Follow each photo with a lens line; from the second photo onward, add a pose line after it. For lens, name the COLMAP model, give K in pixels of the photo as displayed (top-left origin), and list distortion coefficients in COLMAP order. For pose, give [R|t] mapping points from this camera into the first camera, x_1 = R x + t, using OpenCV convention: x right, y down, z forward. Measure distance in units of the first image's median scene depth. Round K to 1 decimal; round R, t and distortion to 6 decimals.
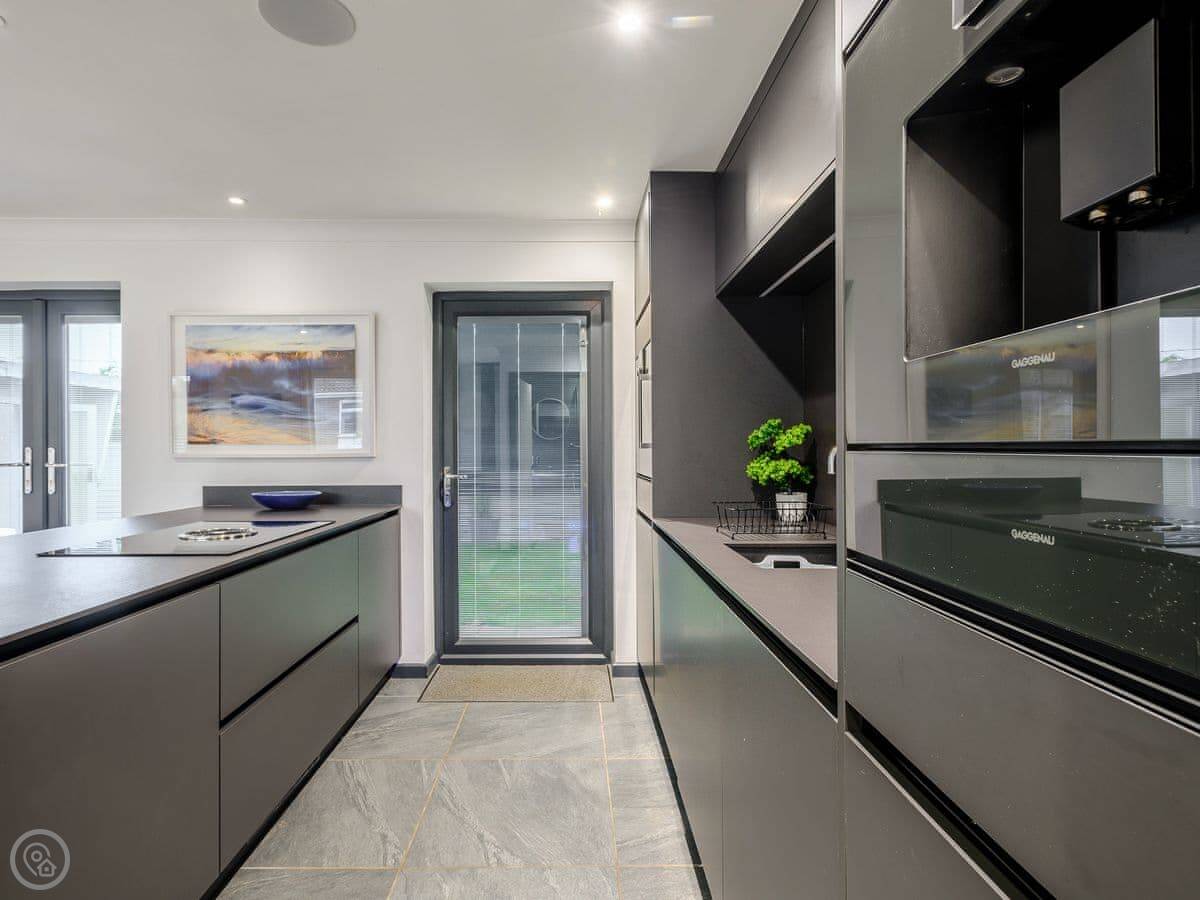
lens RADIAL K [[629.7, 0, 565.5], [0, 629.7, 447.3], [0, 0, 1]] dist [0.003558, 0.000836]
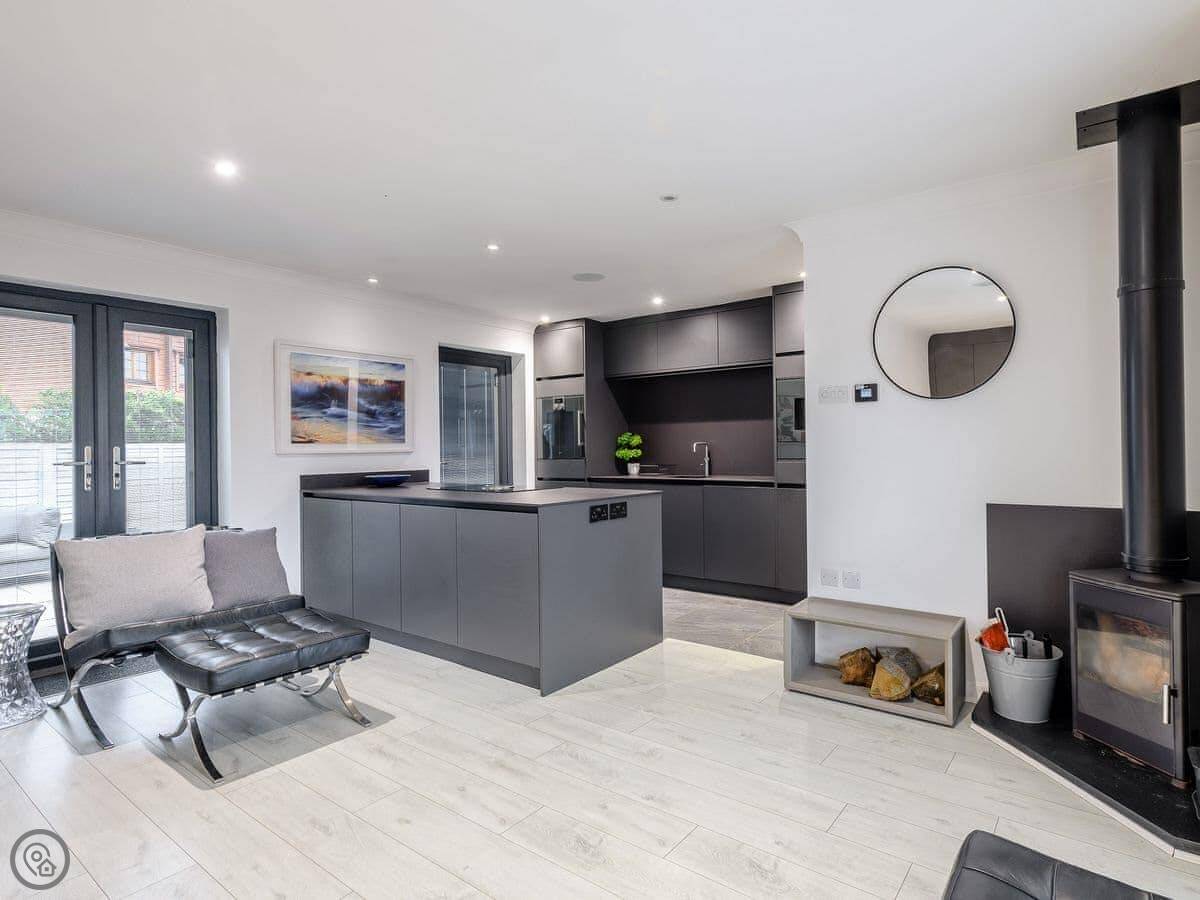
lens RADIAL K [[654.5, 0, 635.4], [0, 654.5, 446.8], [0, 0, 1]] dist [0.009066, 0.000853]
pose [[0.592583, -0.002238, 0.805506, -1.272648], [0.009361, 0.999948, -0.004108, 0.014592], [-0.805455, 0.009975, 0.592573, -0.378873]]
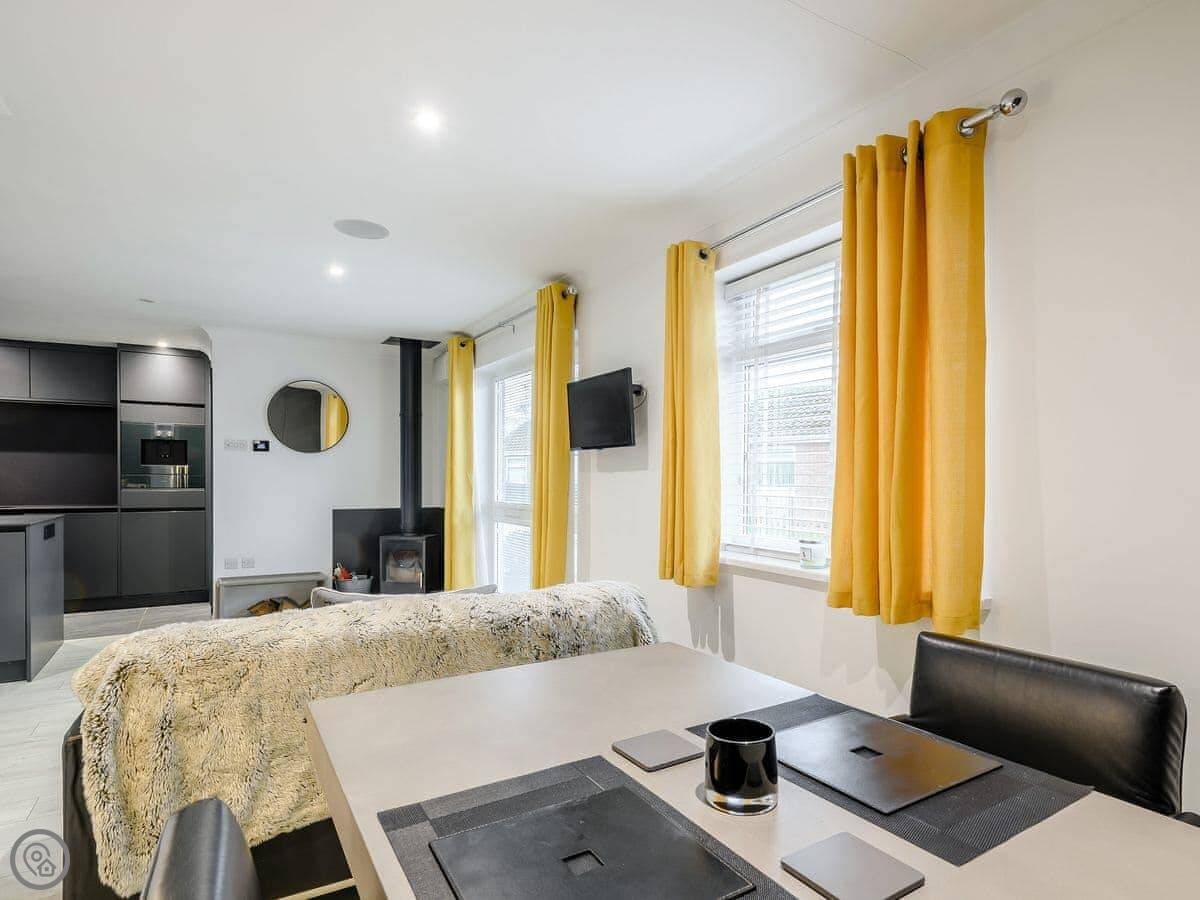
lens RADIAL K [[675.9, 0, 657.8], [0, 675.9, 477.8], [0, 0, 1]] dist [0.005552, 0.001084]
pose [[-0.546260, -0.001080, 0.837615, -2.206883], [0.000100, 0.999999, 0.001355, 0.008481], [-0.837615, 0.000824, -0.546260, 0.023532]]
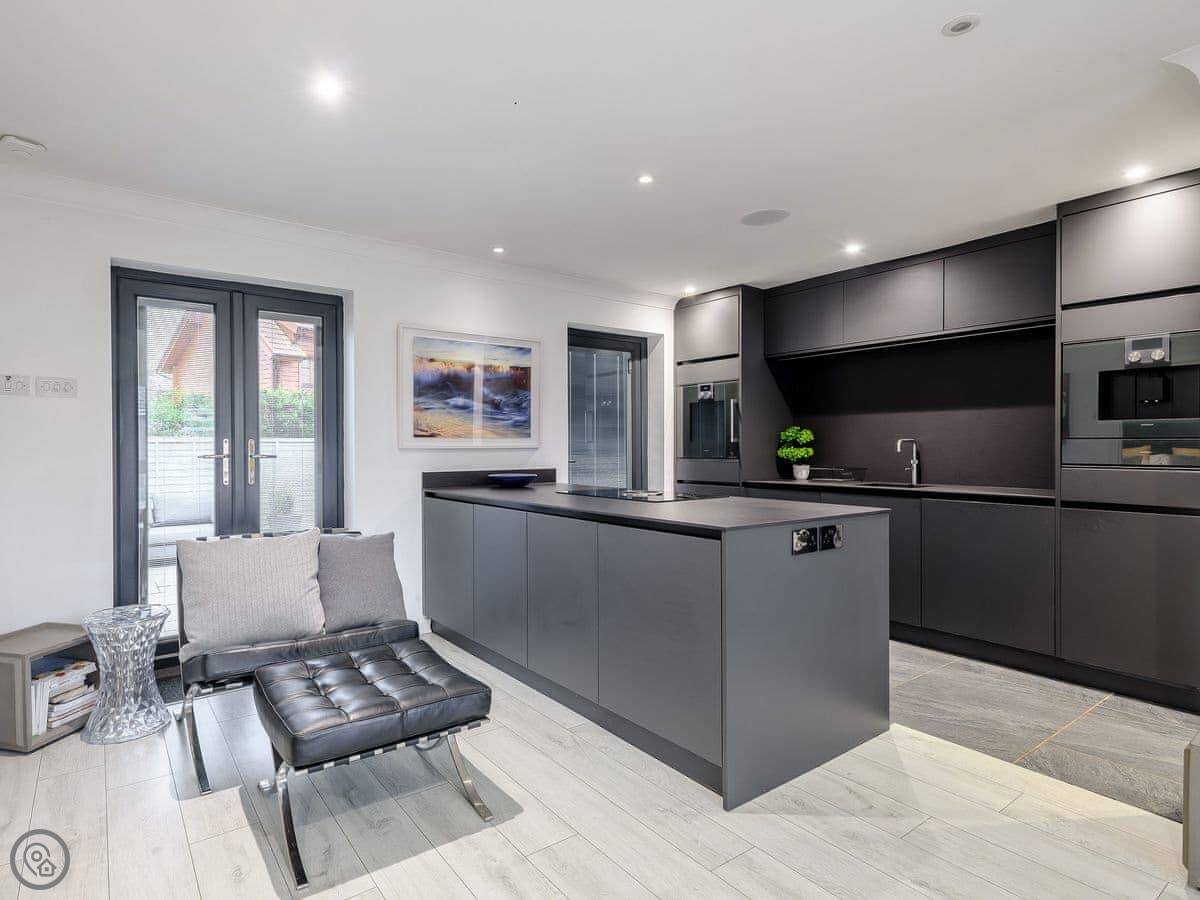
lens RADIAL K [[642.3, 0, 519.4], [0, 642.3, 450.9], [0, 0, 1]] dist [0.004192, 0.000948]
pose [[0.830408, -0.001963, 0.557153, -1.107553], [-0.000681, 0.999989, 0.004540, 0.015286], [-0.557156, -0.004149, 0.830398, -0.112602]]
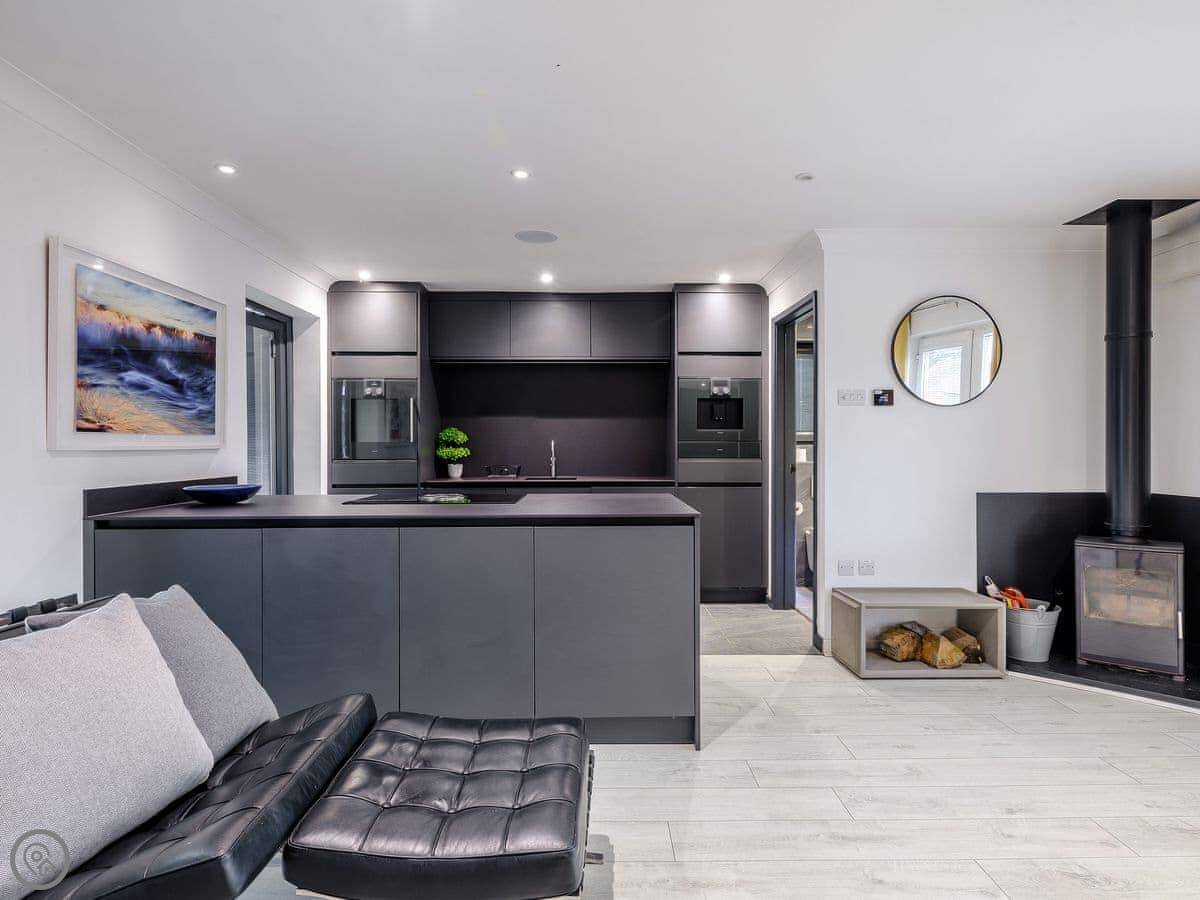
lens RADIAL K [[656.0, 0, 615.0], [0, 656.0, 448.4], [0, 0, 1]] dist [0.006120, 0.000996]
pose [[-0.029291, -0.001368, 0.999570, -1.357183], [0.002403, 0.999996, 0.001439, 0.014693], [-0.999568, 0.002444, -0.029288, 0.417982]]
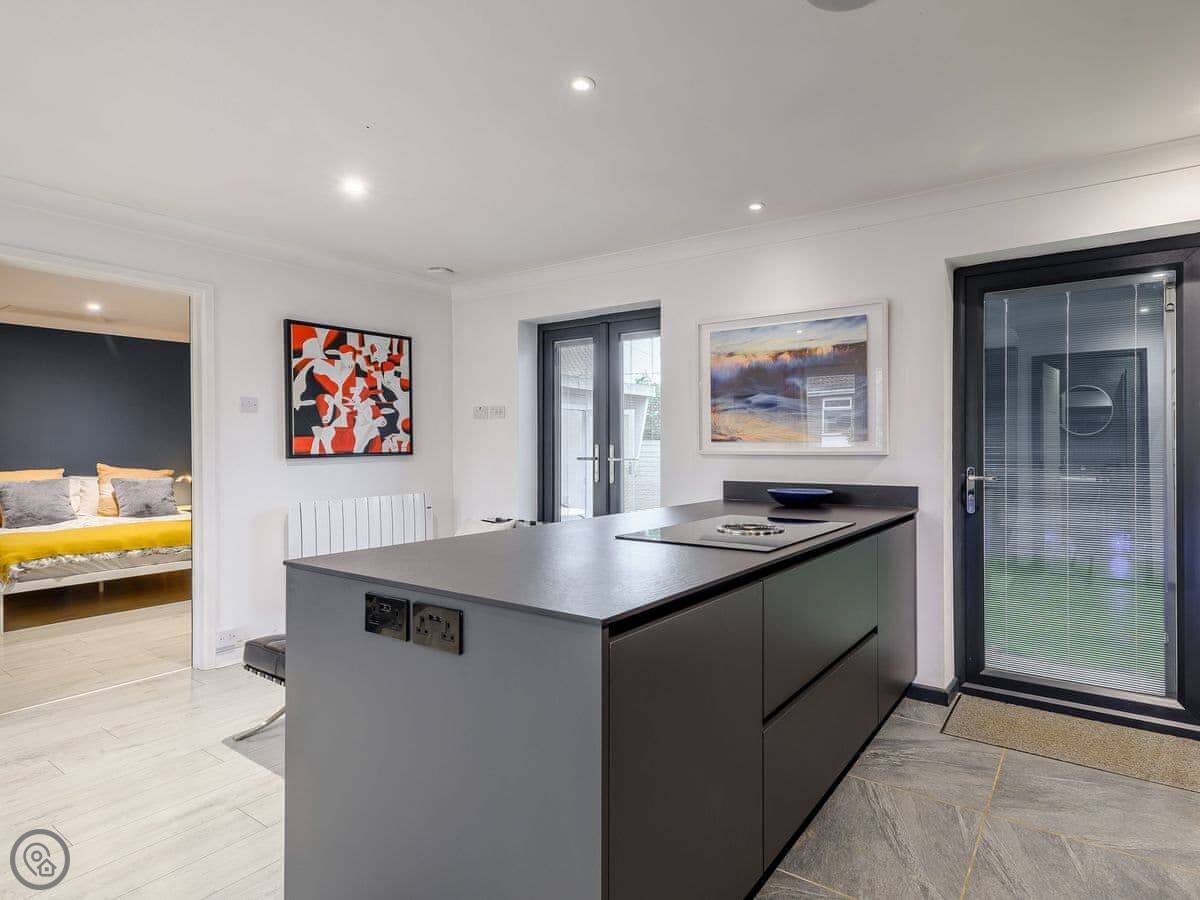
lens RADIAL K [[642.1, 0, 671.8], [0, 642.1, 444.1], [0, 0, 1]] dist [0.007380, 0.000339]
pose [[0.841818, 0.000827, -0.539760, -0.060024], [-0.001479, 0.999999, -0.000775, -0.000003], [0.539759, 0.001450, 0.841818, 0.032408]]
